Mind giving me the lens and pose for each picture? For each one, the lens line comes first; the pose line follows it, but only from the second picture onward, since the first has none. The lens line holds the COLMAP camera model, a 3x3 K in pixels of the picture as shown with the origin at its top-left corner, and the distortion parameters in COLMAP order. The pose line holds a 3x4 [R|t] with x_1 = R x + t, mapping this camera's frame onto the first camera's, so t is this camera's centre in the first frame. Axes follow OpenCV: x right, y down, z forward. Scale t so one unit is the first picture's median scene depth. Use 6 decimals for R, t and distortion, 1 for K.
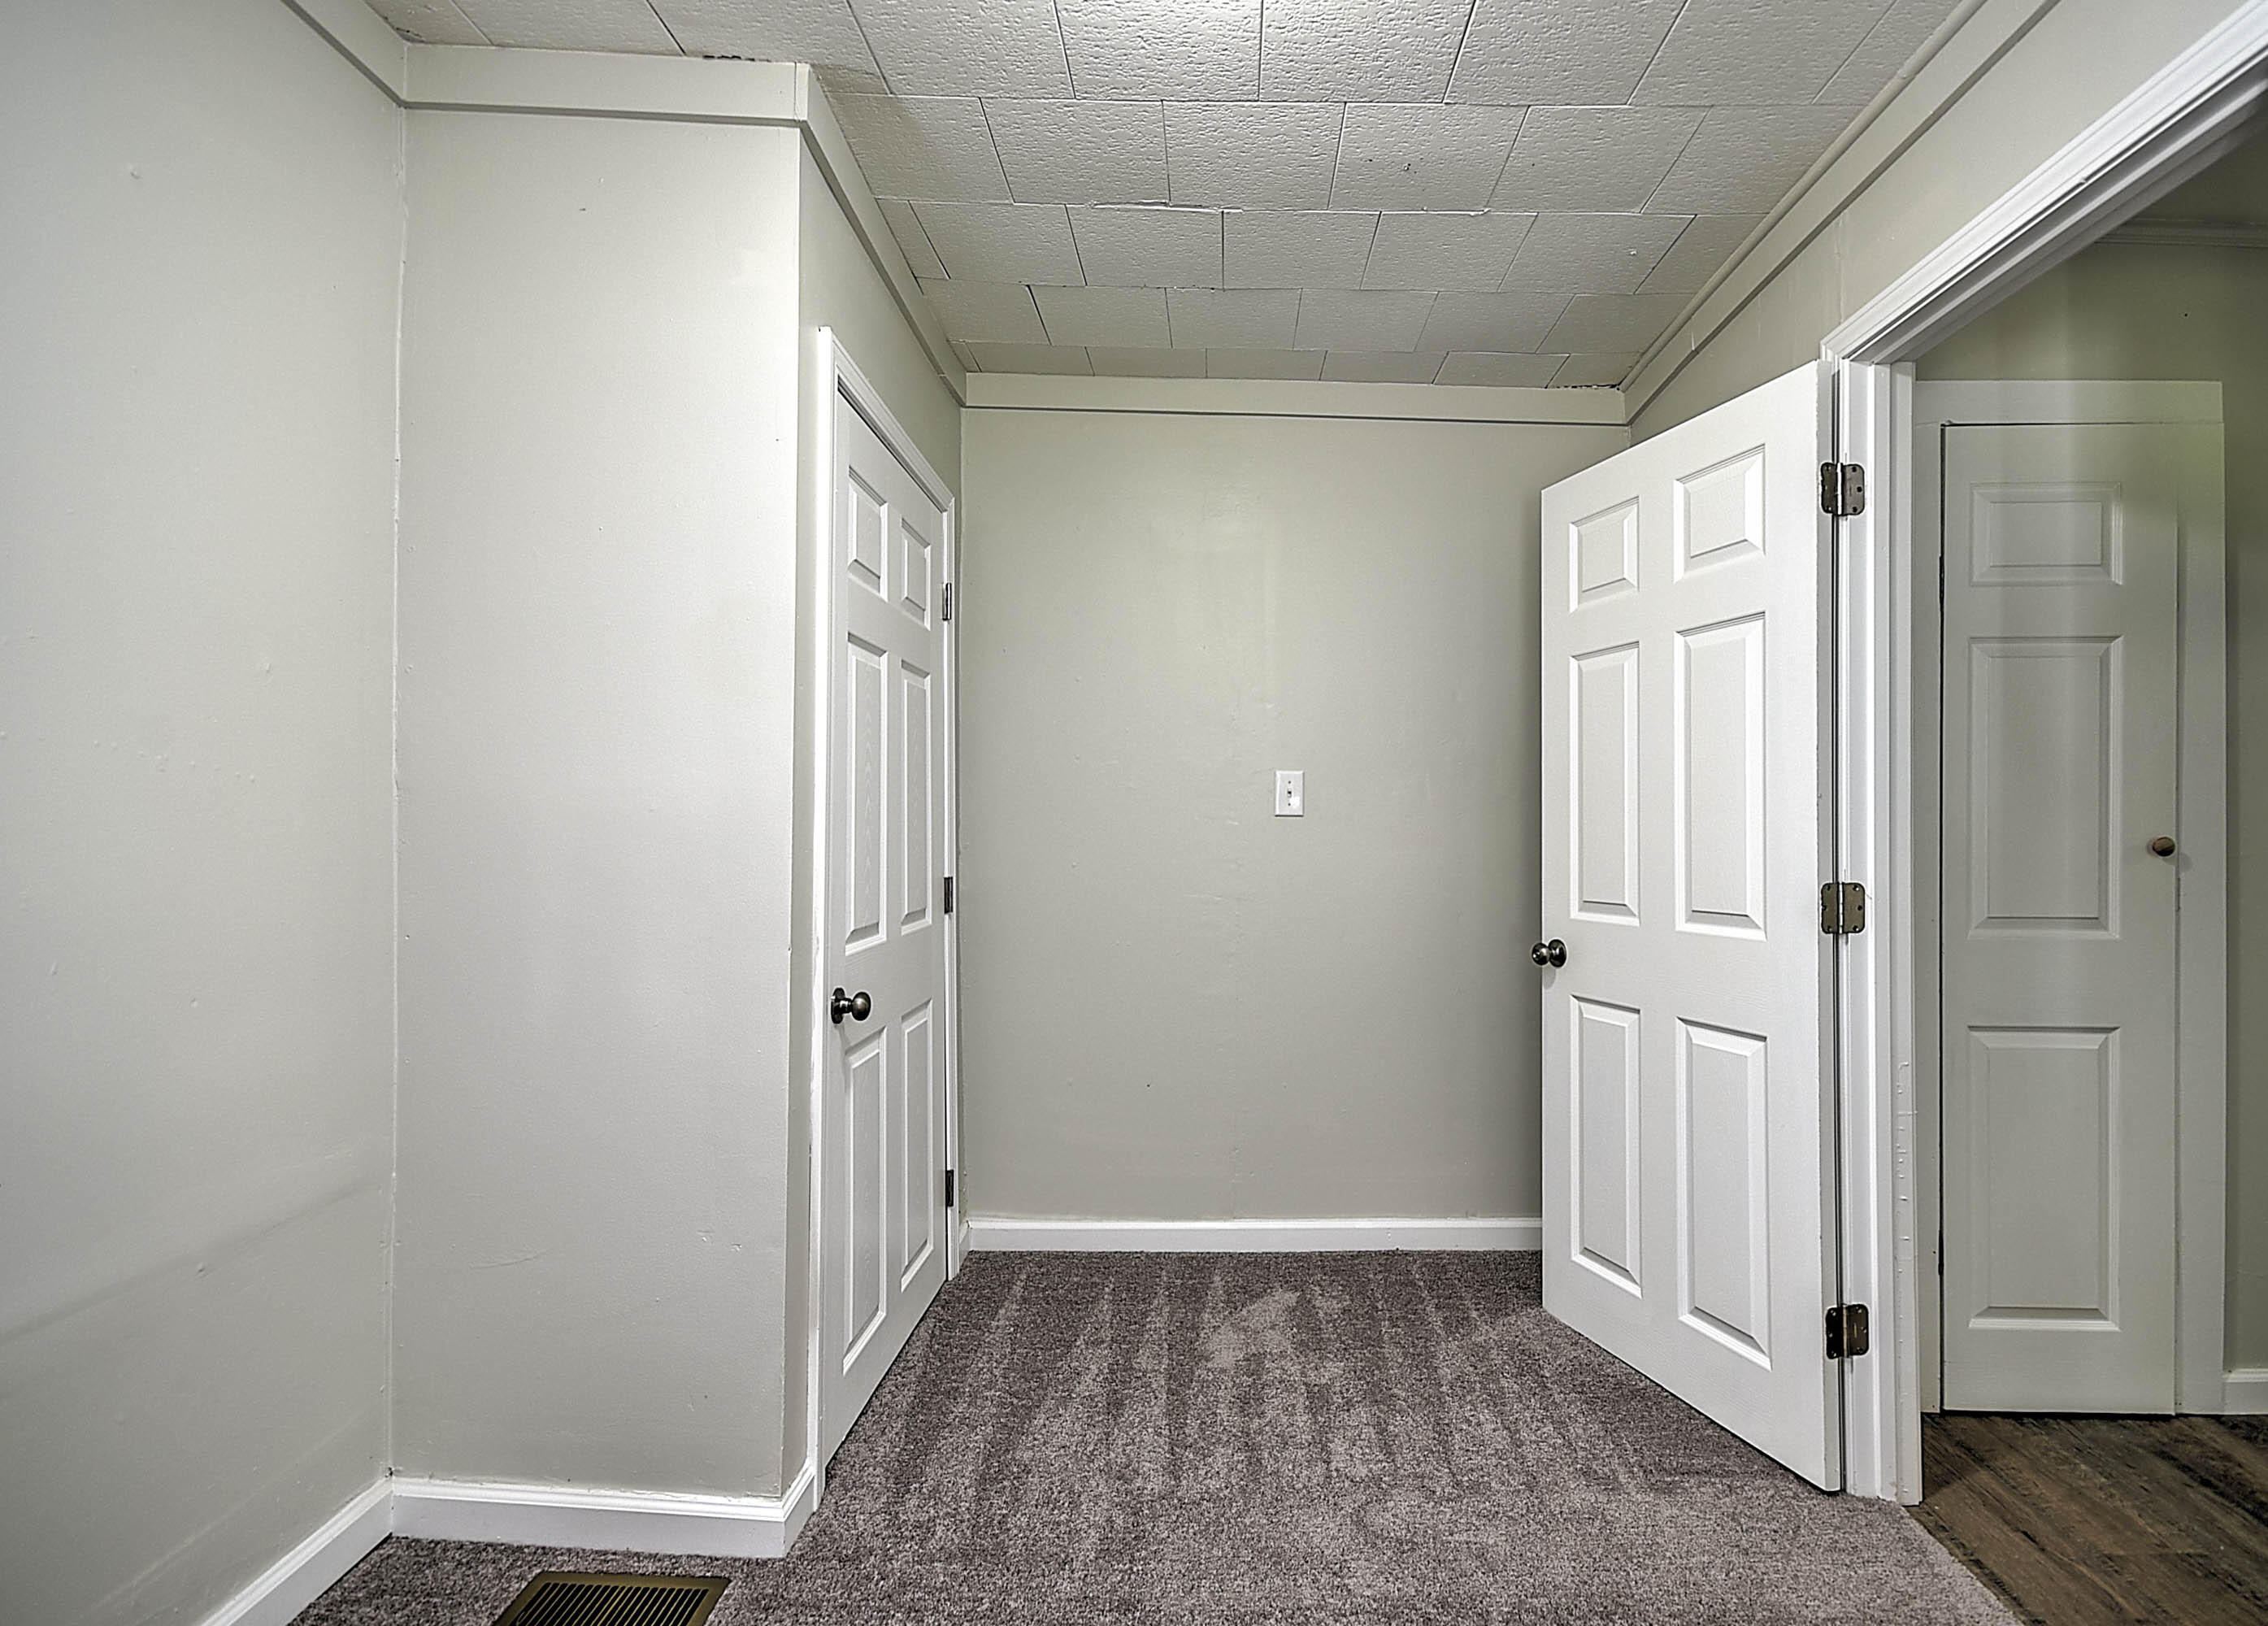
lens RADIAL K [[1092.1, 0, 1247.1], [0, 1092.1, 813.8], [0, 0, 1]] dist [-0.001005, -0.005174]
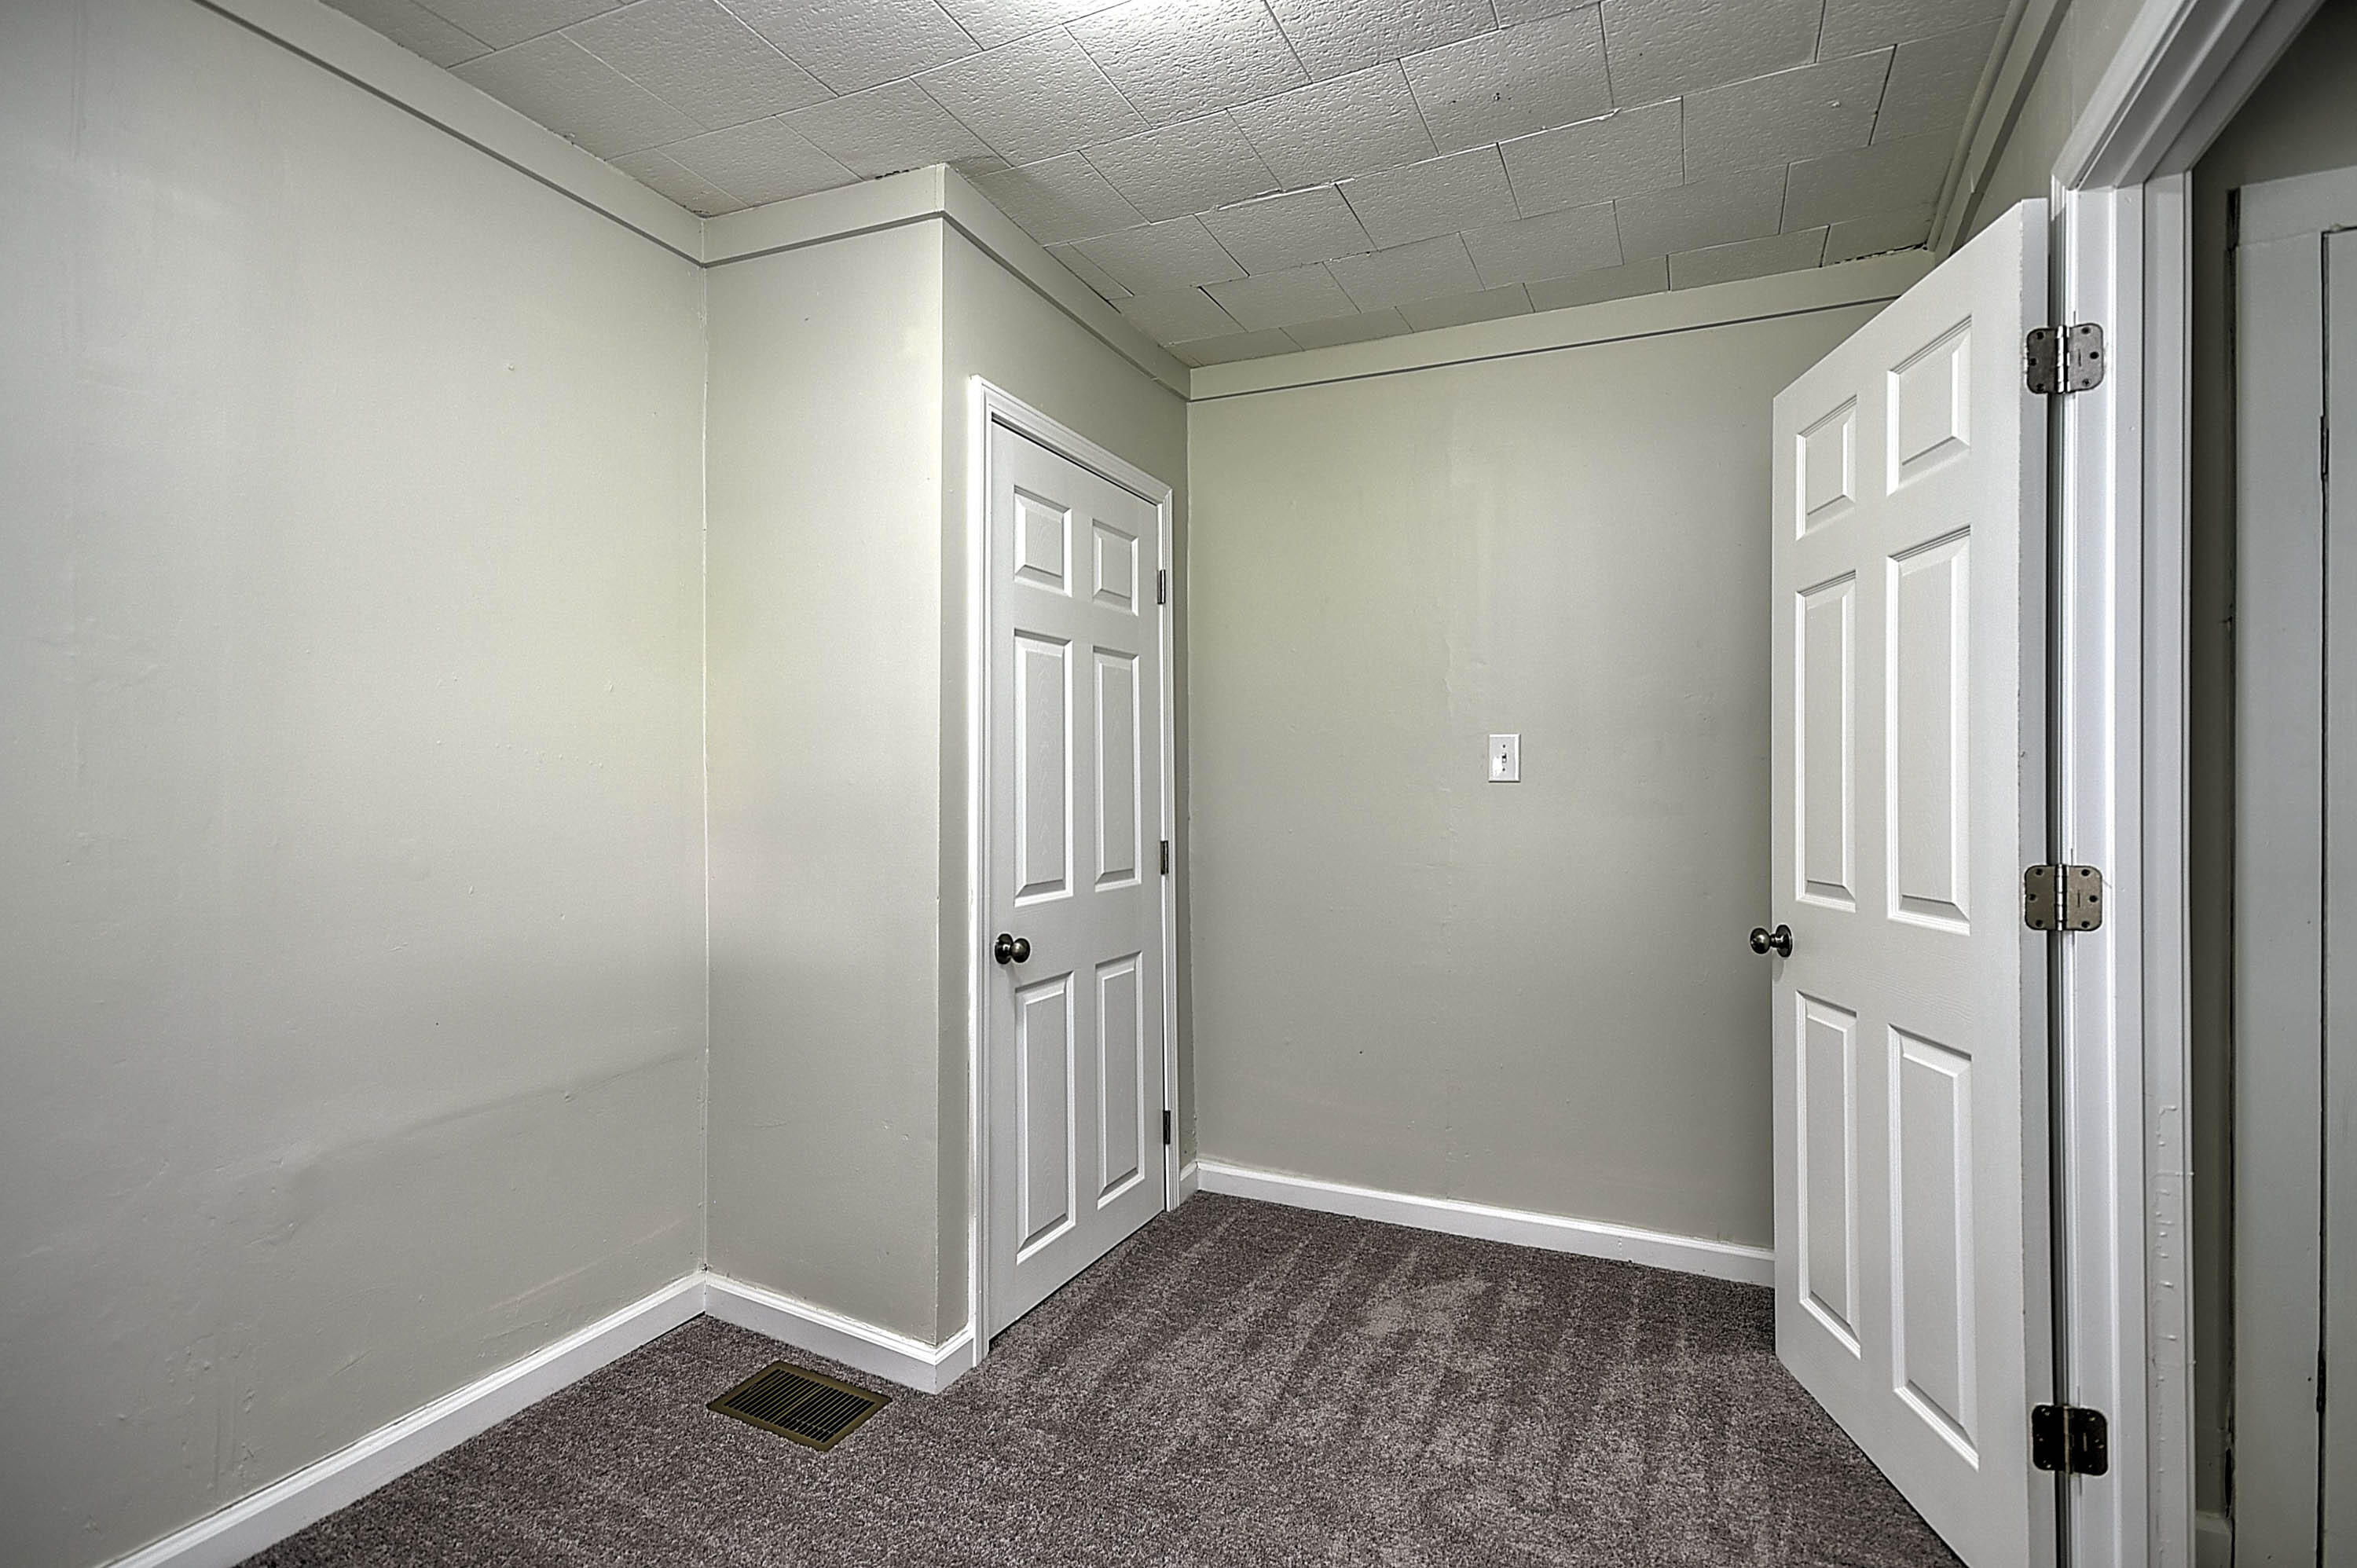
lens RADIAL K [[1151.9, 0, 1178.5], [0, 1151.9, 784.0], [0, 0, 1]] dist [0.003810, -0.000088]
pose [[0.891046, -0.006888, -0.453861, 0.310342], [0.010104, 0.999938, 0.004661, -0.004655], [0.453800, -0.008739, 0.891060, -0.018005]]
